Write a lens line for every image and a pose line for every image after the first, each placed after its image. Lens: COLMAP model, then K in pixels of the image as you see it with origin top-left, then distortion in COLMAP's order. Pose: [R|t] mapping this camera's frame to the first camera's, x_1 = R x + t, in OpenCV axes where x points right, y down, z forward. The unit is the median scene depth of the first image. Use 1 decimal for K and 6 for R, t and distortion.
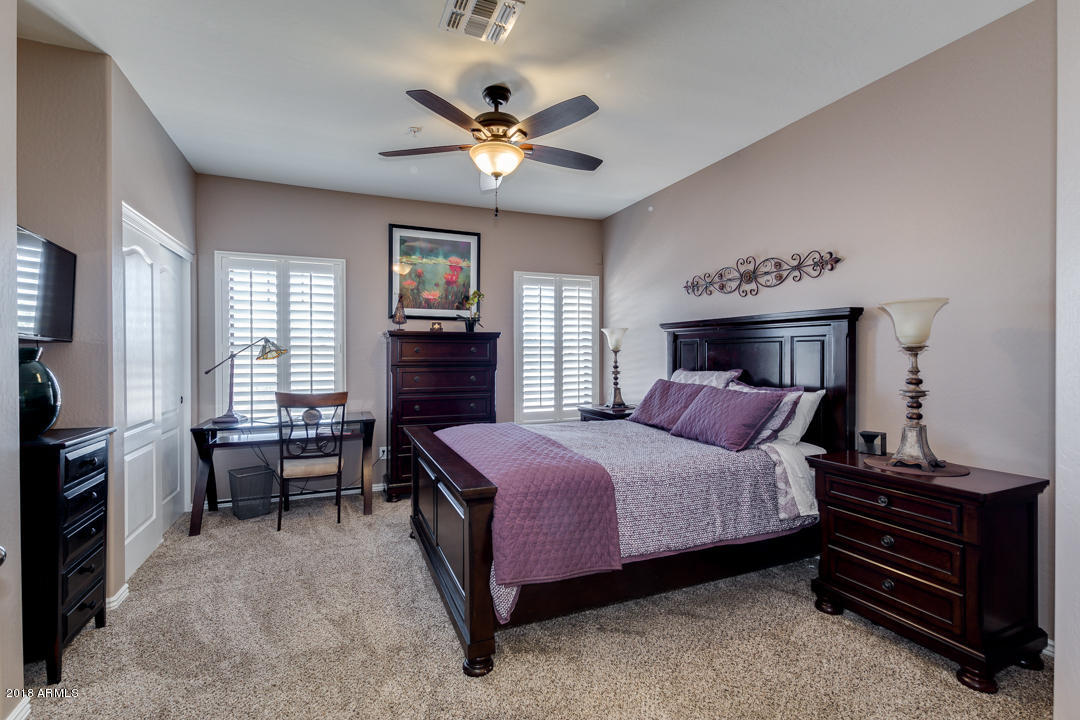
lens RADIAL K [[503.5, 0, 532.4], [0, 503.5, 355.8], [0, 0, 1]] dist [0.013350, -0.005592]
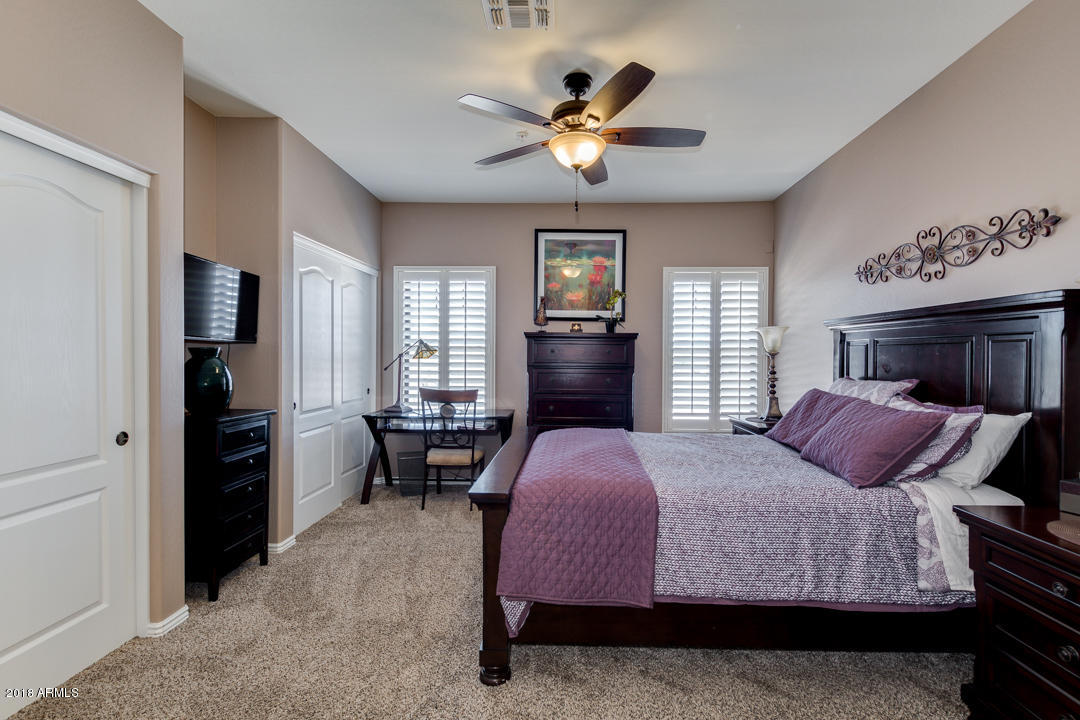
lens RADIAL K [[503.5, 0, 538.1], [0, 503.5, 358.3], [0, 0, 1]] dist [0.013350, -0.005592]
pose [[0.909240, 0.011778, -0.416106, 0.254006], [-0.011262, 0.999930, 0.003695, -0.000840], [0.416120, 0.001326, 0.909309, 0.102070]]
